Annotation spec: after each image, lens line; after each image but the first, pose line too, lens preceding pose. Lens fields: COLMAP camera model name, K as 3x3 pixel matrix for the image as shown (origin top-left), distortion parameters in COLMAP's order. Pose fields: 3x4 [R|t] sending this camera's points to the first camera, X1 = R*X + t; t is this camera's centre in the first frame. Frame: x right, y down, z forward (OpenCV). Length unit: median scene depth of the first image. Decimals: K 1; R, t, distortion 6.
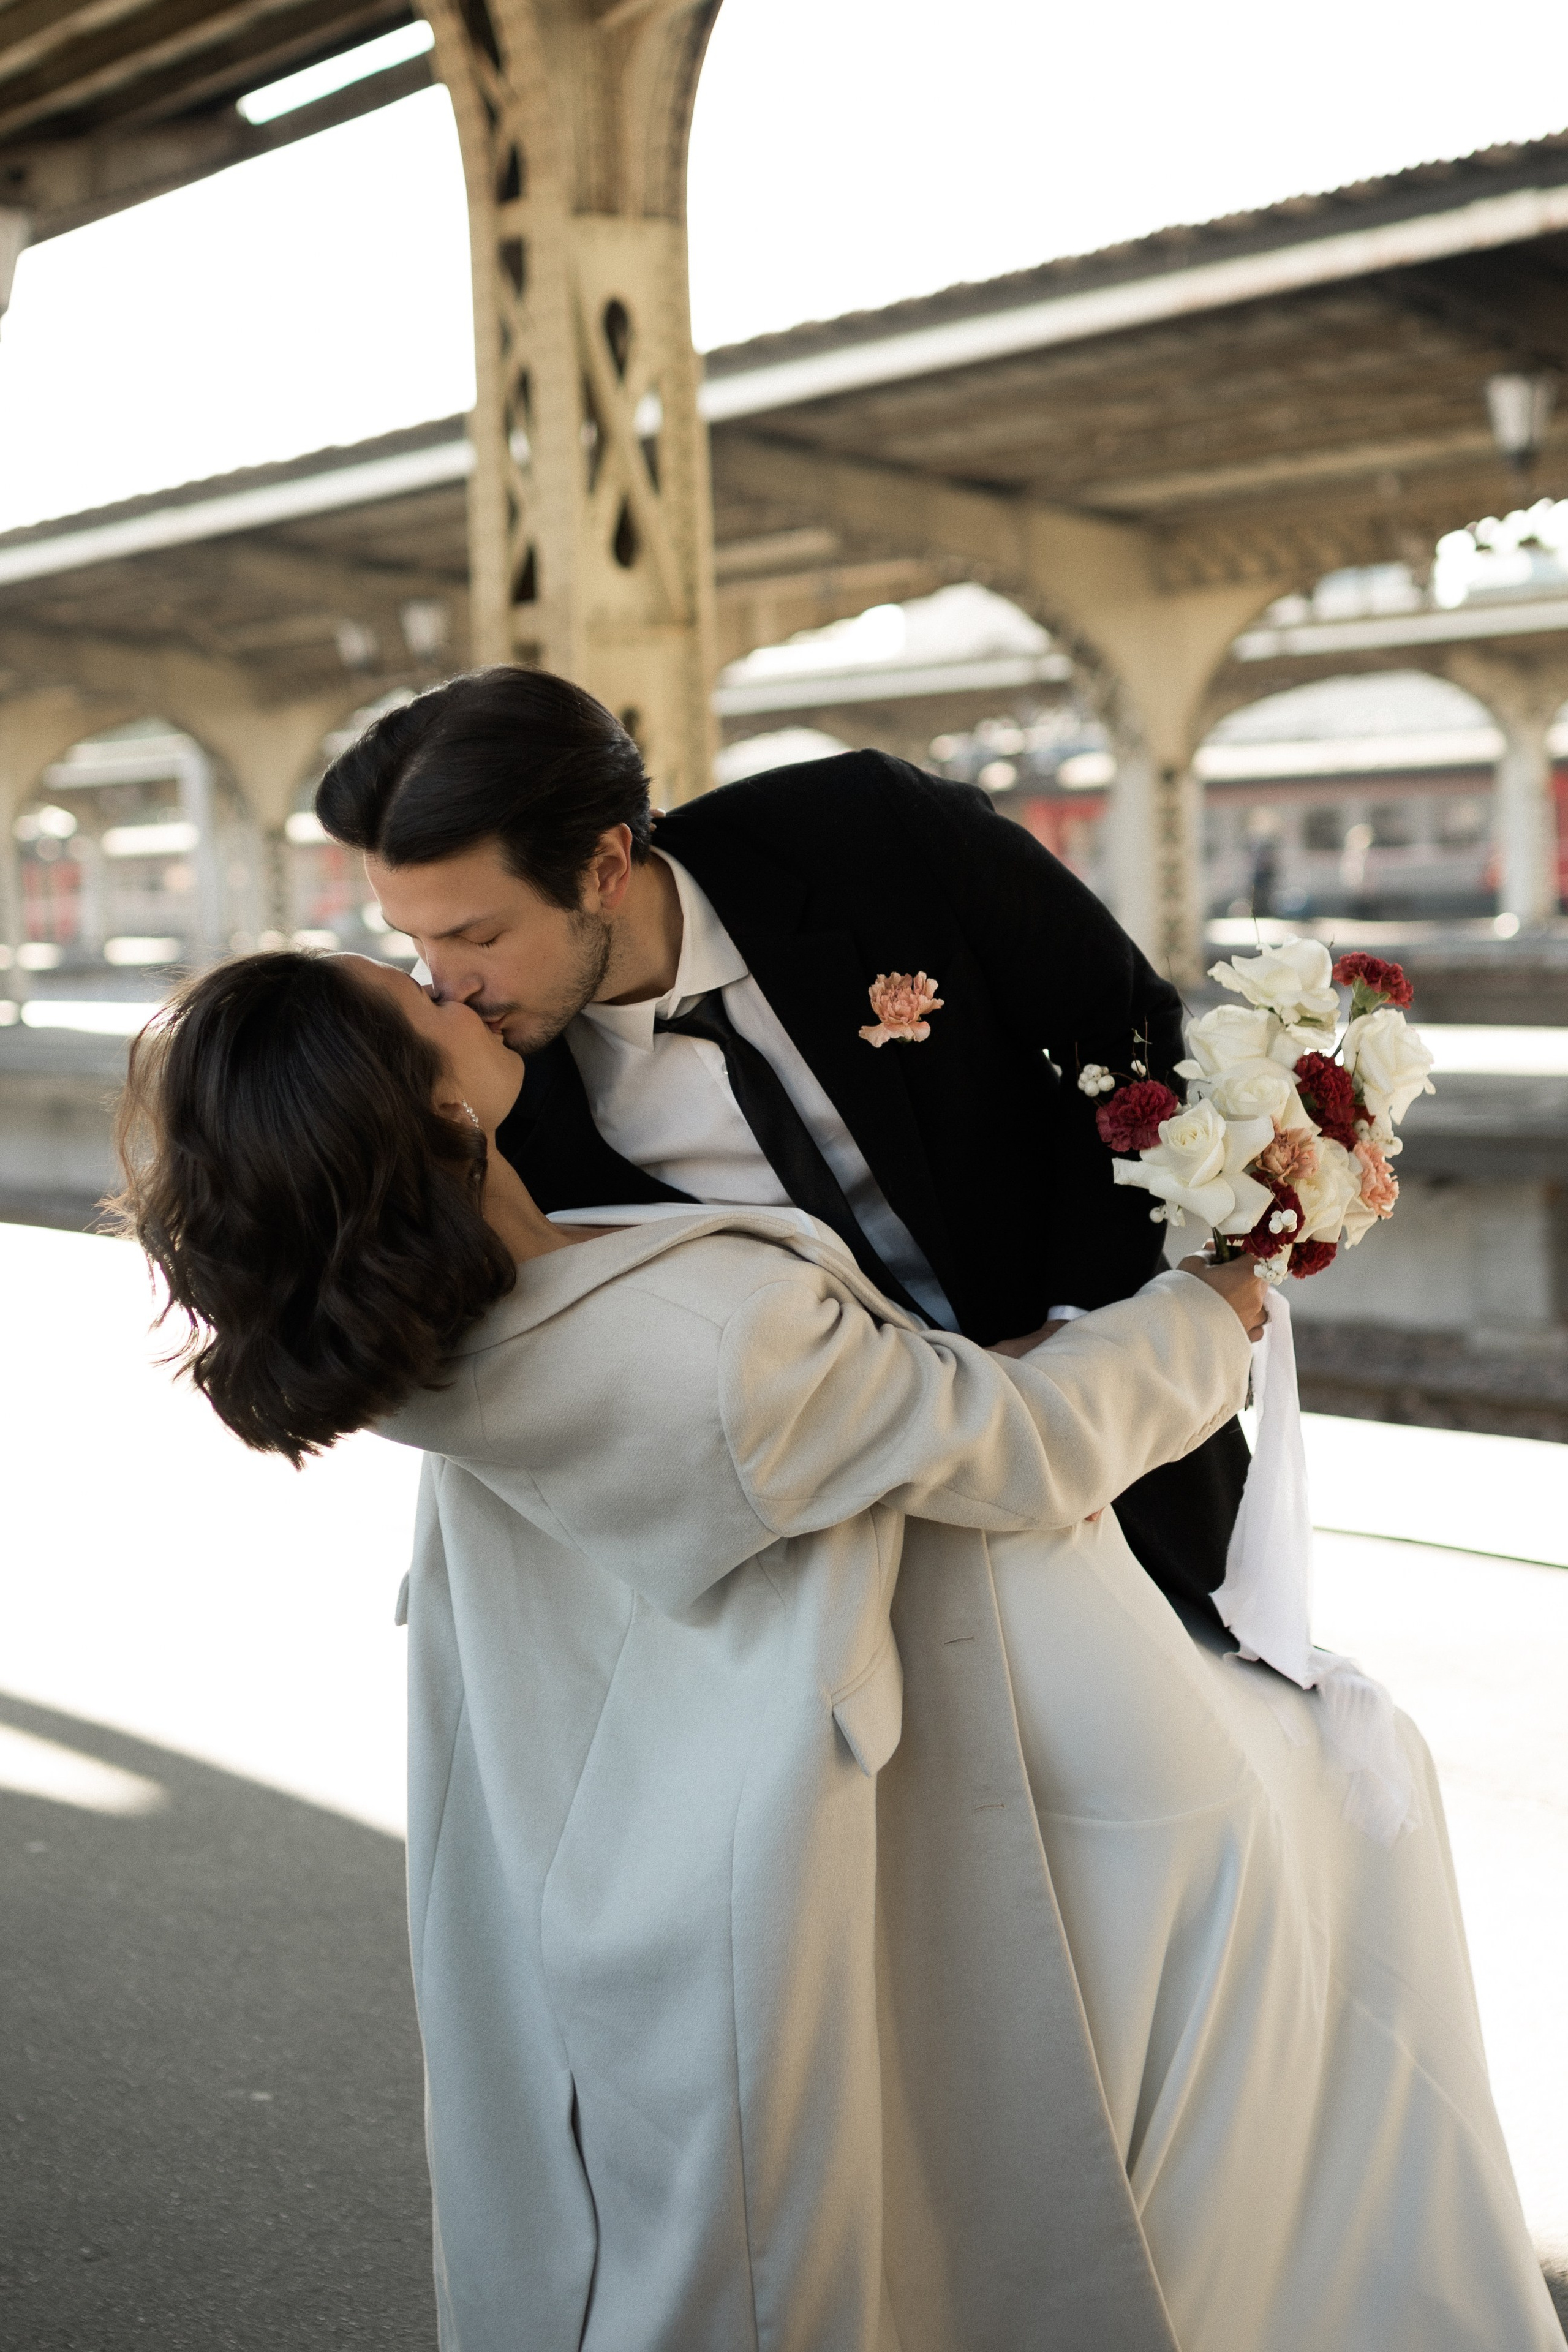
lens RADIAL K [[3359.0, 0, 784.5], [0, 3359.0, 1263.2], [0, 0, 1]] dist [-0.097483, 0.007230]
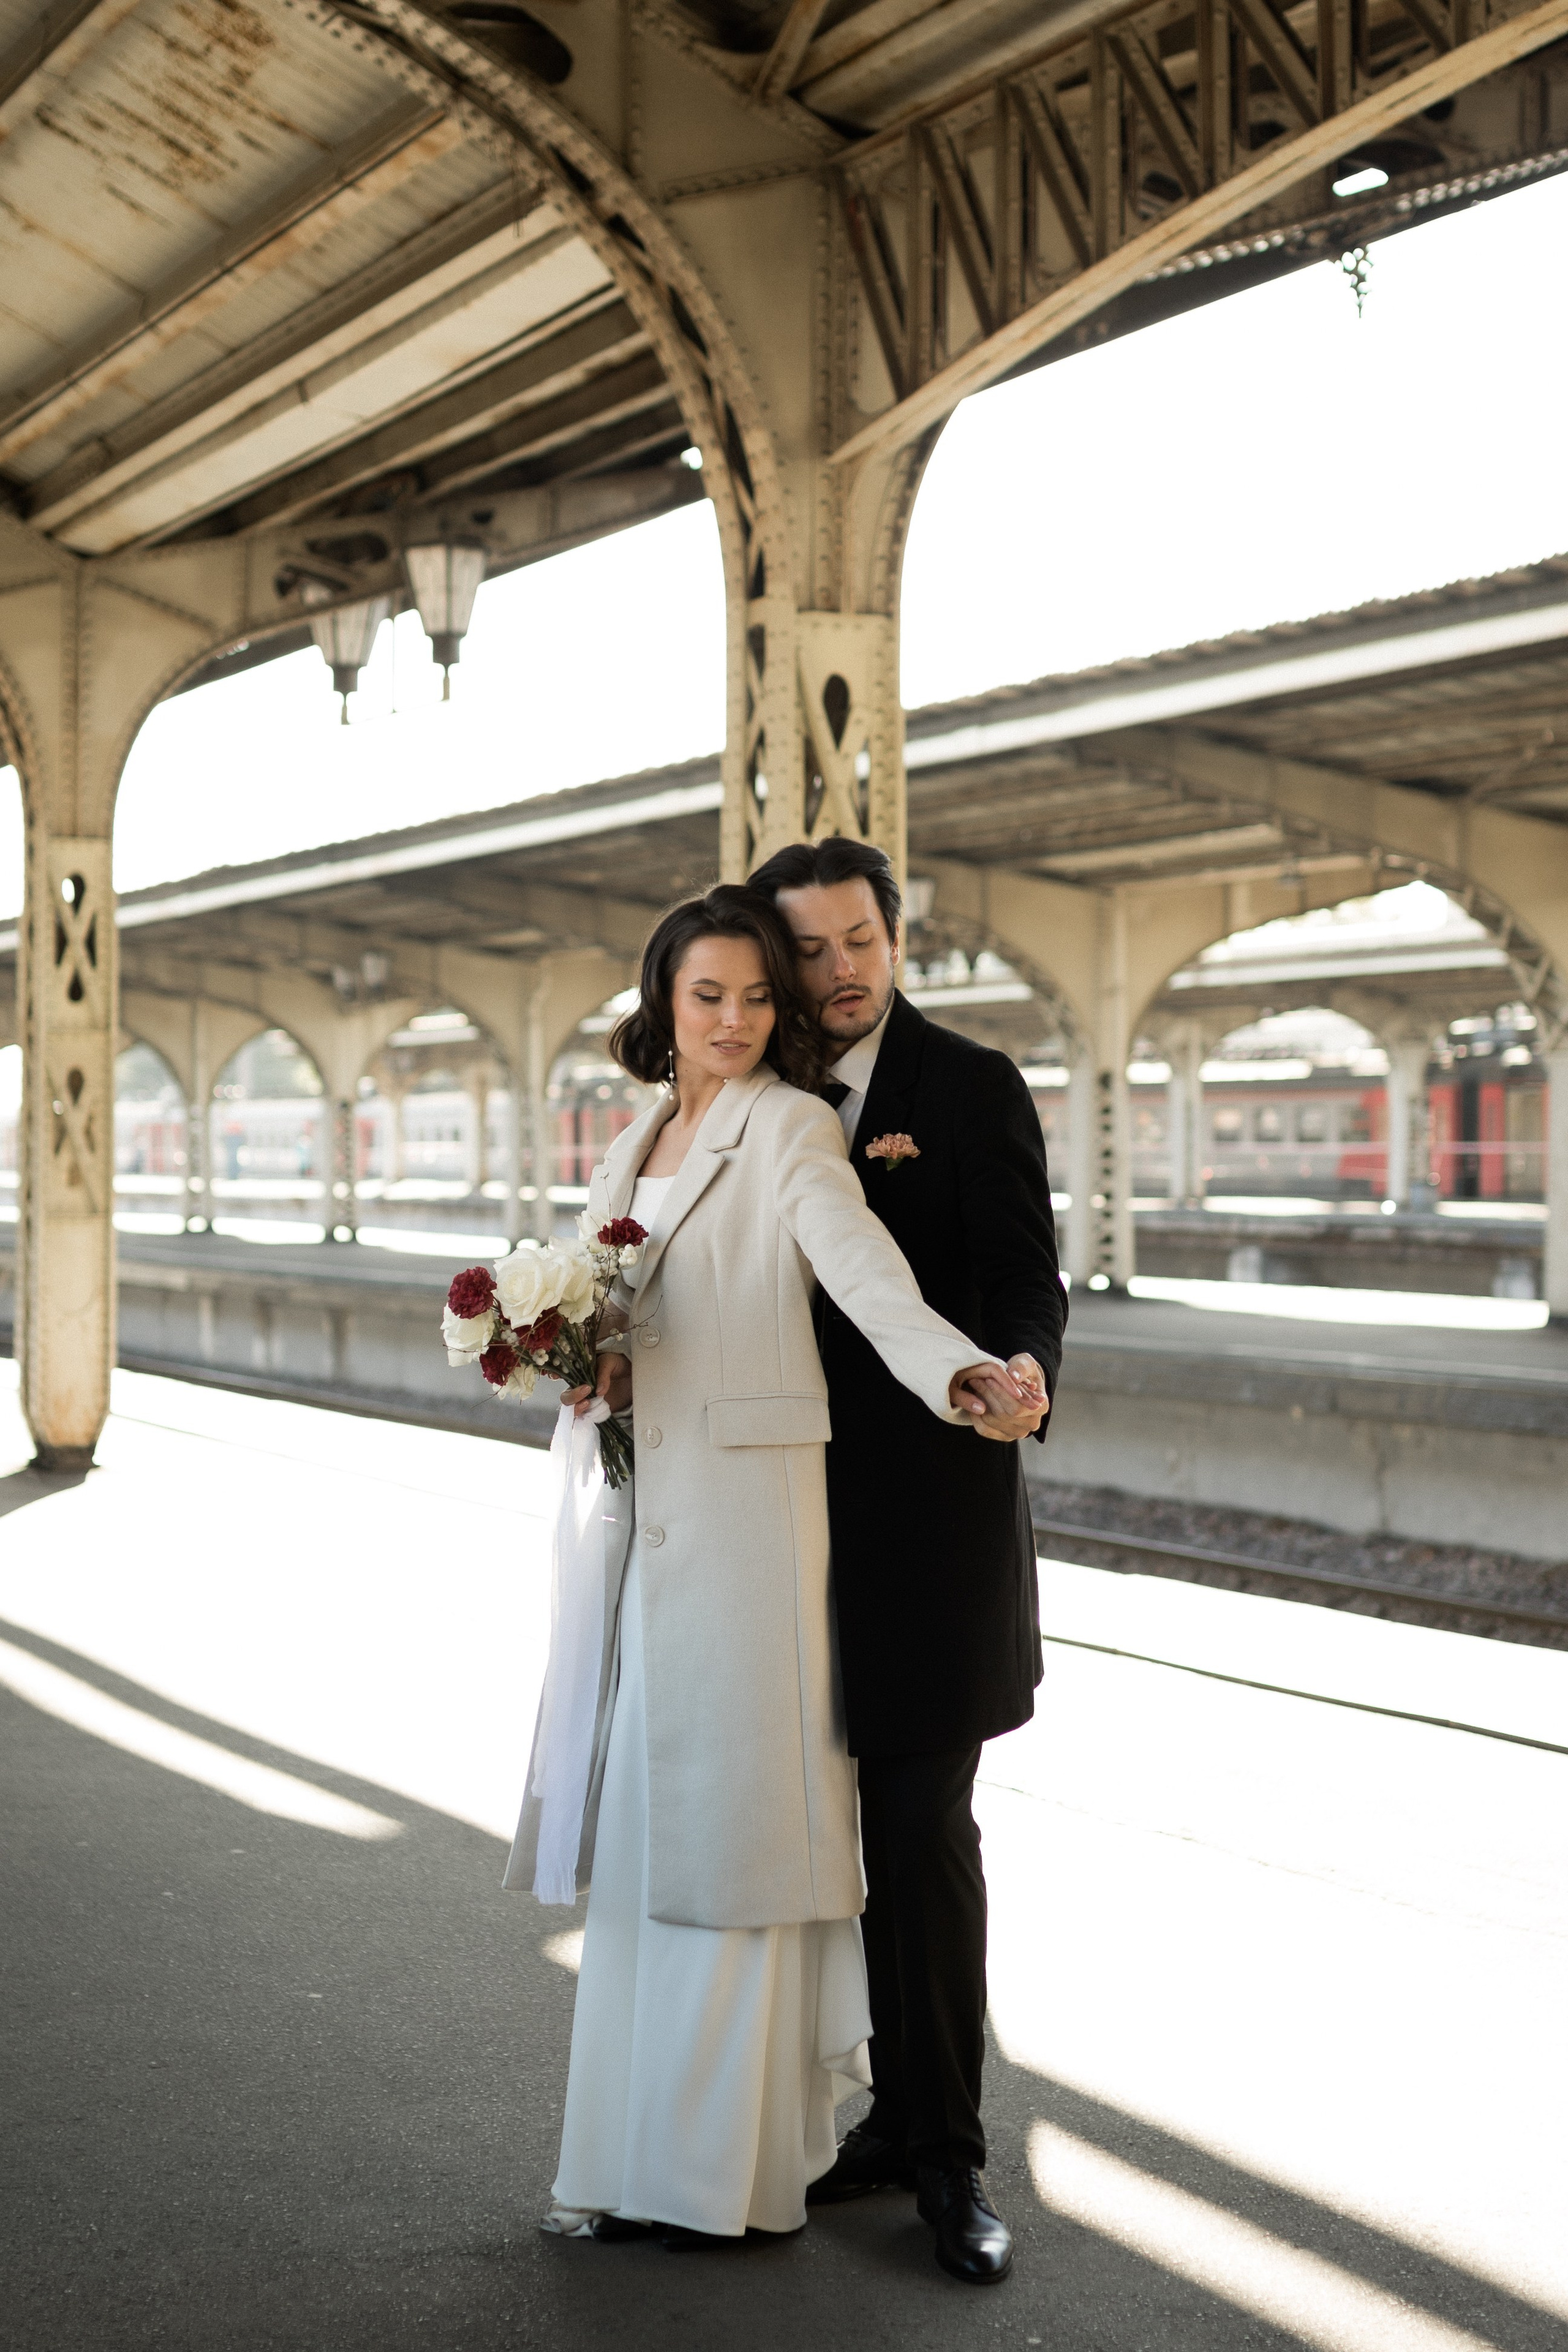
lens RADIAL K [[3653.7, 0, 784.0], [0, 3653.7, 1176.0], [0, 0, 1]] dist [-0.039116, -0.061985]
pose [[0.979427, 0.040510, -0.197689, 0.206590], [-0.060953, 0.993274, -0.098442, 0.030731], [0.192371, 0.108466, 0.975309, -0.310958]]
